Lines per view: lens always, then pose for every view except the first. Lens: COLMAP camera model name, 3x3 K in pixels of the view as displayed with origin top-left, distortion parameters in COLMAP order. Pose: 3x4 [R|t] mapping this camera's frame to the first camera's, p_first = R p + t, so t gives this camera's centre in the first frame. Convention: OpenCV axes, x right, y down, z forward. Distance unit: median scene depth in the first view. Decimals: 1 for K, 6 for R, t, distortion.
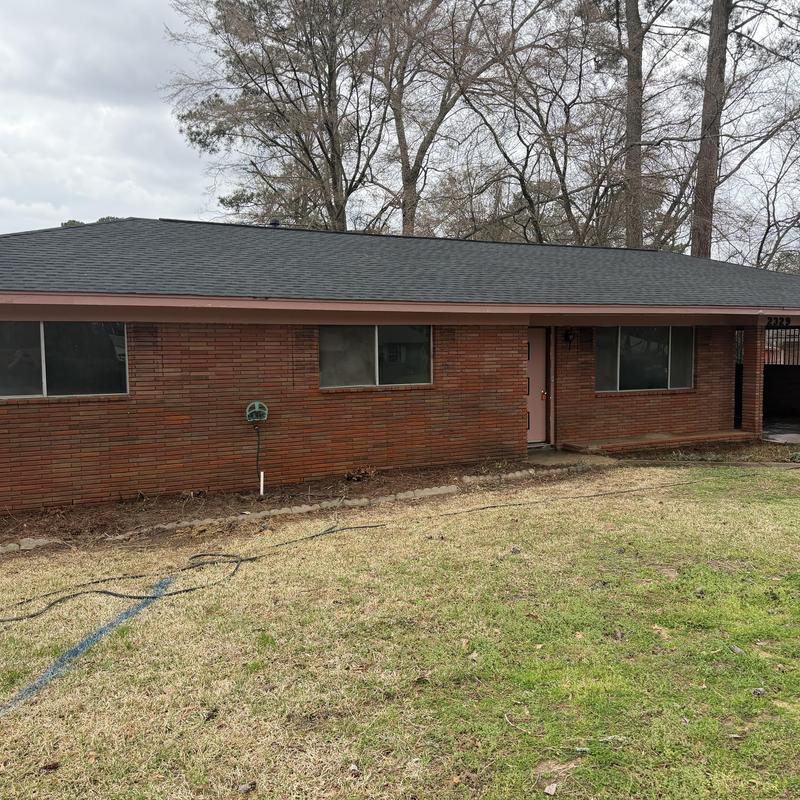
lens RADIAL K [[736.8, 0, 388.0], [0, 736.8, 389.4], [0, 0, 1]] dist [0.140995, -0.238483]
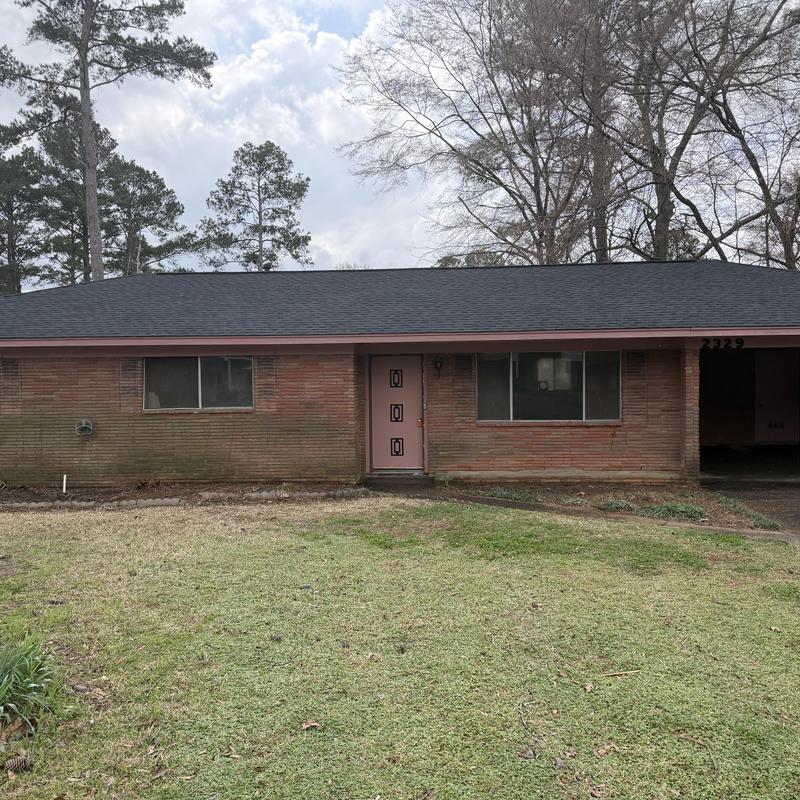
lens RADIAL K [[736.8, 0, 388.0], [0, 736.8, 389.4], [0, 0, 1]] dist [0.140995, -0.238483]
pose [[0.852433, 0.005275, -0.522811, 0.692331], [-0.024184, 0.999277, -0.029350, -0.006631], [0.522278, 0.037663, 0.851943, 0.131114]]
